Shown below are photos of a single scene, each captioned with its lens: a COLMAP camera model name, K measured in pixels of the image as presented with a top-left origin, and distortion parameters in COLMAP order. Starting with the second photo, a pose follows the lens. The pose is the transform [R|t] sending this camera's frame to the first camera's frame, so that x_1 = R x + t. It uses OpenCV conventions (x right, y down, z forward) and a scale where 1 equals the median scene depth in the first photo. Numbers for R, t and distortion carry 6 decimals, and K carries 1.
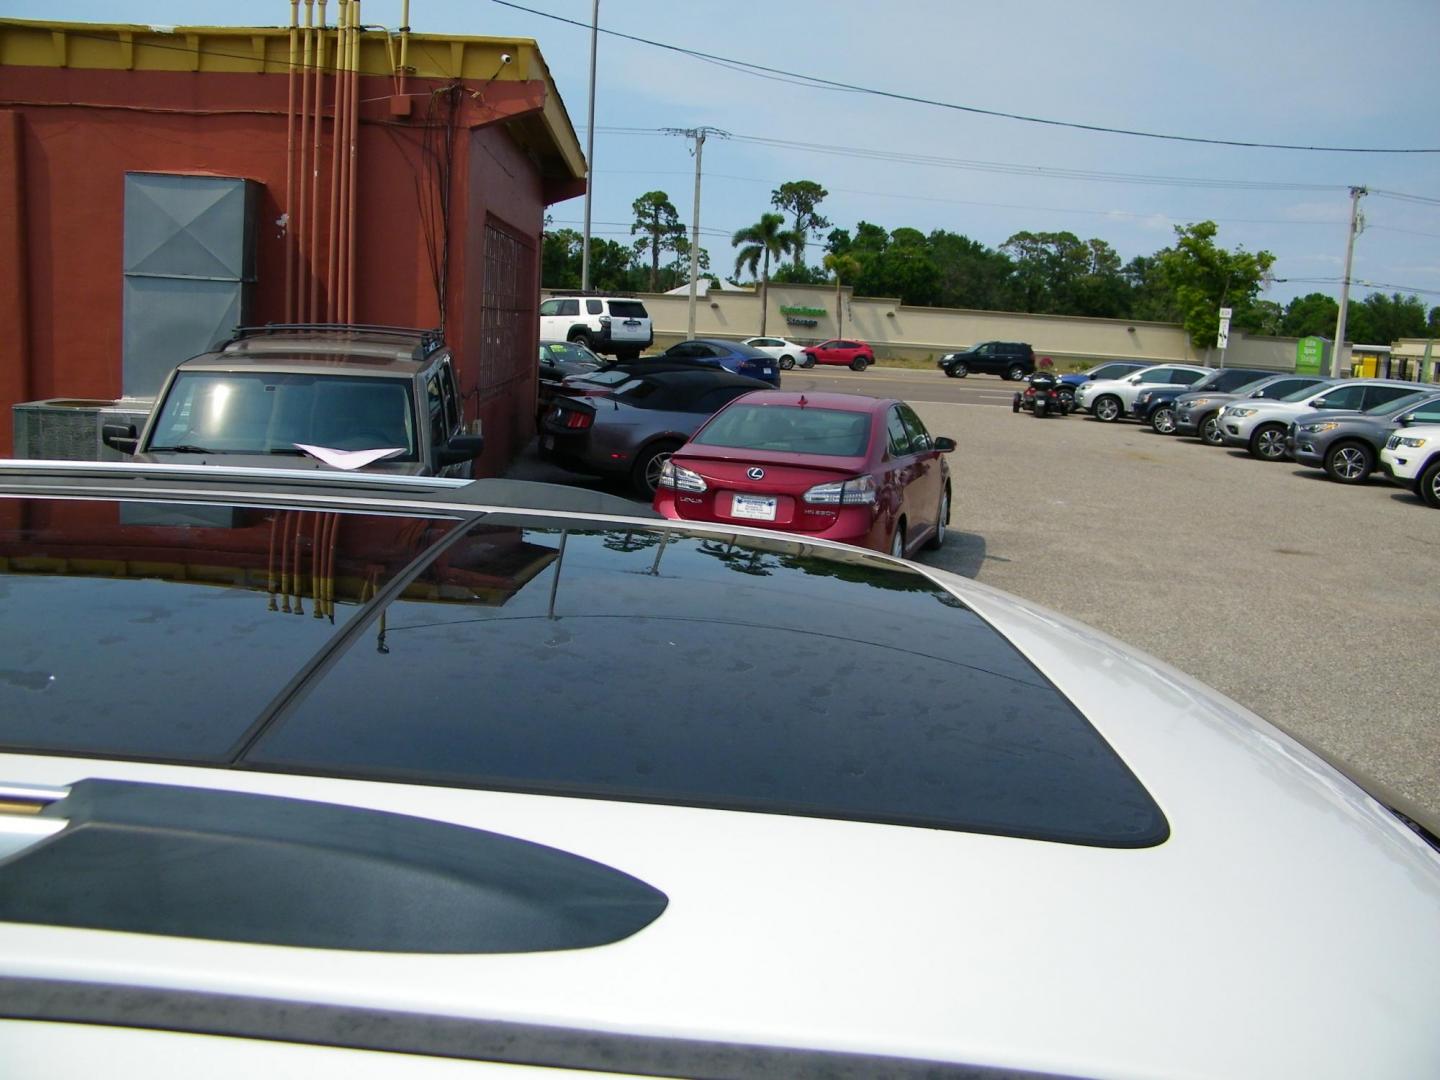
lens RADIAL K [[1223.3, 0, 717.9], [0, 1223.3, 514.8], [0, 0, 1]] dist [-0.188434, 0.157820]
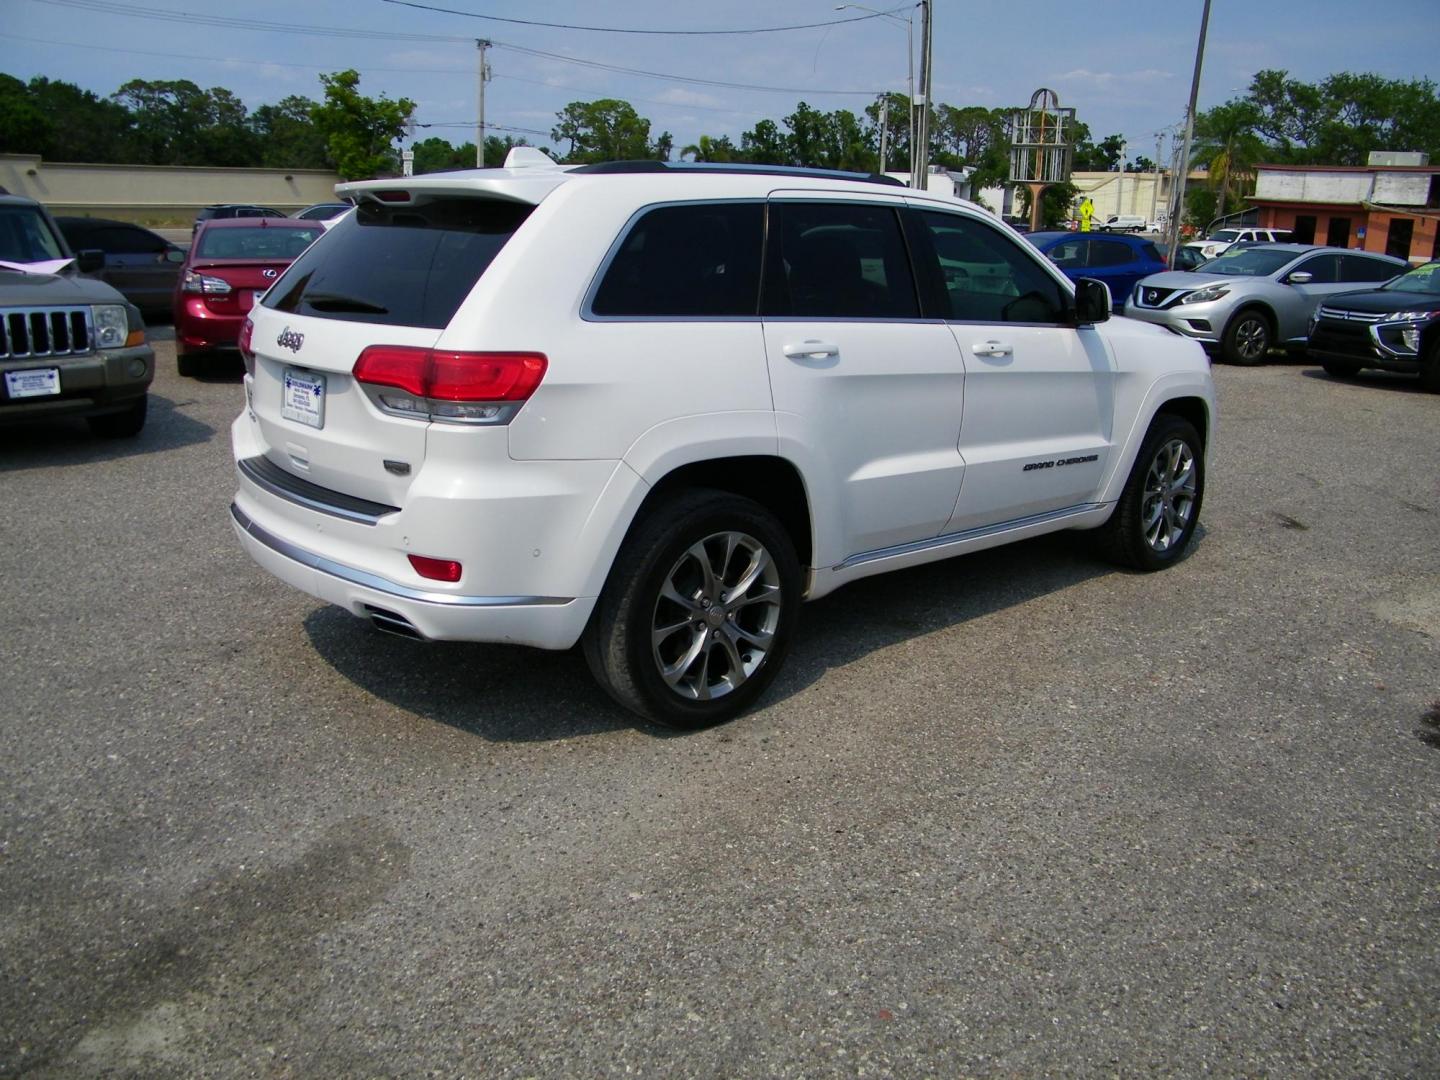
lens RADIAL K [[1223.3, 0, 722.4], [0, 1223.3, 519.3], [0, 0, 1]] dist [-0.188434, 0.157820]
pose [[0.765145, -0.182482, 0.617457, -0.114186], [0.104108, 0.981441, 0.161044, 0.018597], [-0.635386, -0.058940, 0.769942, -0.084512]]
